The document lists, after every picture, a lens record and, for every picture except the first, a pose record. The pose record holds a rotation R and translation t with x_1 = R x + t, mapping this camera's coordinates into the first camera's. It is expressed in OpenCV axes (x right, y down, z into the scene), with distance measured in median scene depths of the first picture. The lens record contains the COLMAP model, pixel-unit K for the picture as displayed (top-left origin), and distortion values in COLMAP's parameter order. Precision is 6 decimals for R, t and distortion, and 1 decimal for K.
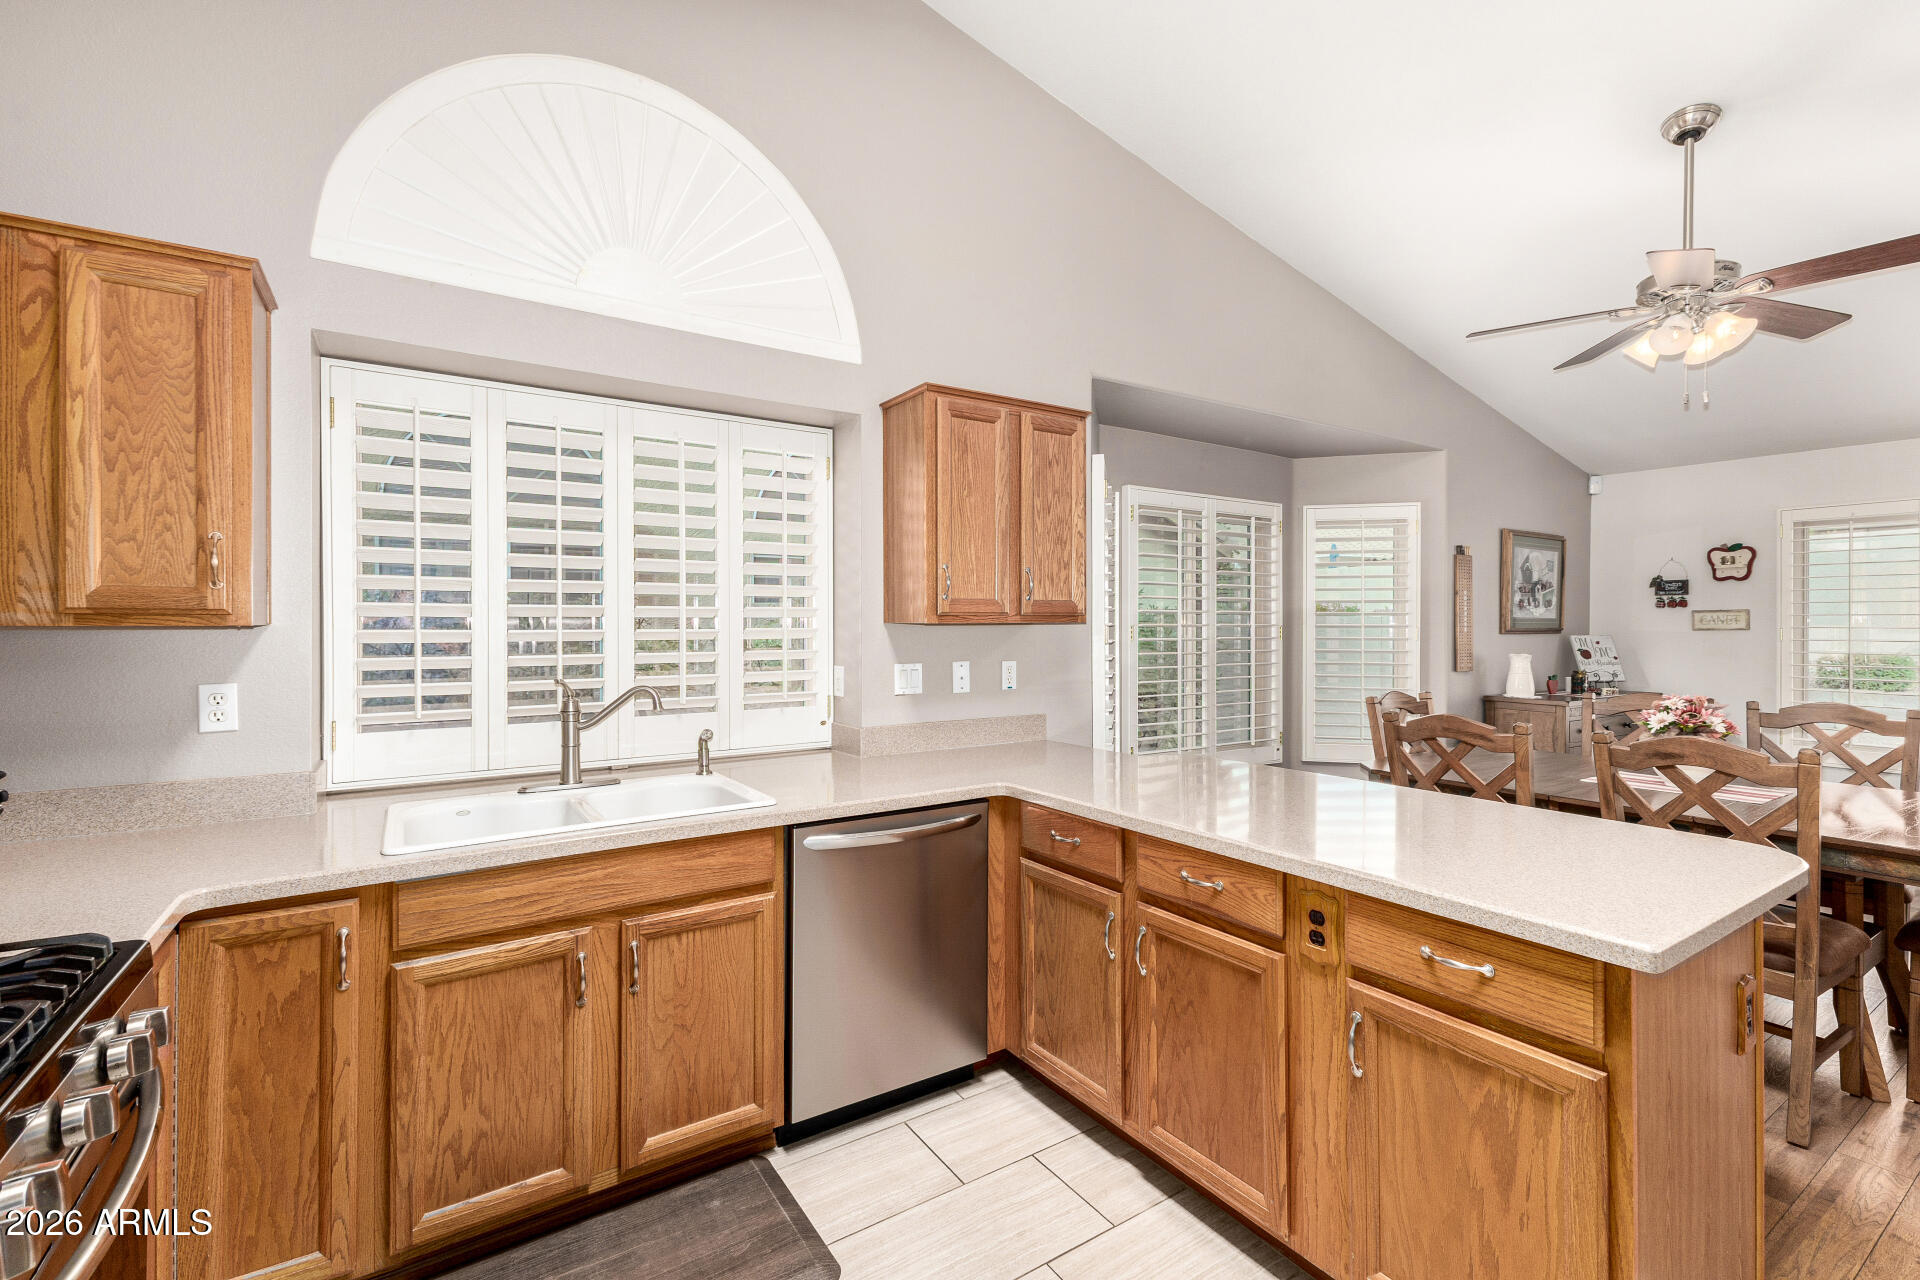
lens RADIAL K [[836.7, 0, 955.6], [0, 836.7, 633.7], [0, 0, 1]] dist [0.011593, -0.002765]
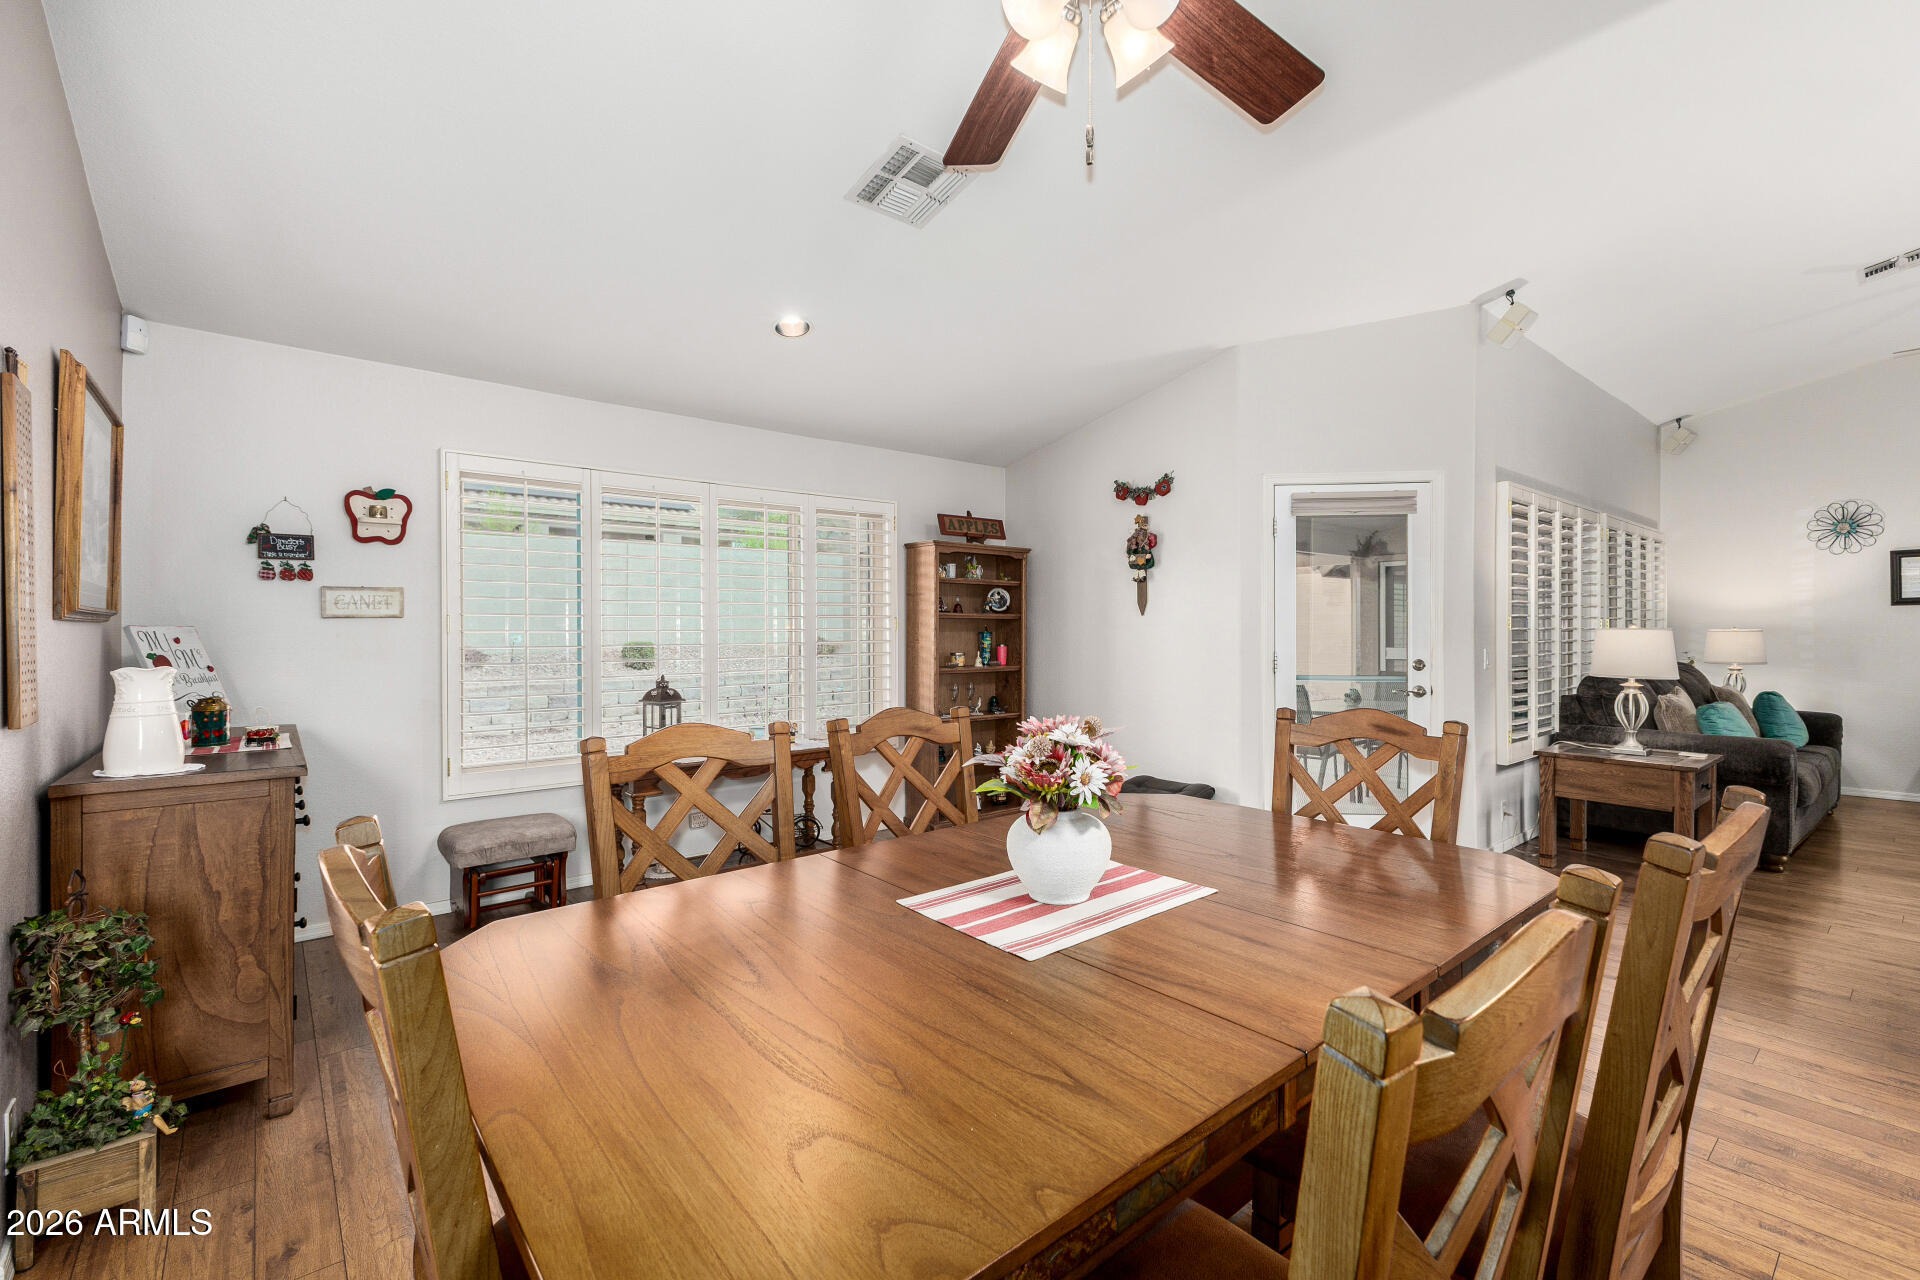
lens RADIAL K [[836.7, 0, 966.4], [0, 836.7, 625.3], [0, 0, 1]] dist [0.011593, -0.002765]
pose [[-0.142541, 0.003291, 0.989783, 0.438322], [0.013332, 0.999910, -0.001405, 0.018895], [-0.989699, 0.012995, -0.142572, 1.404928]]
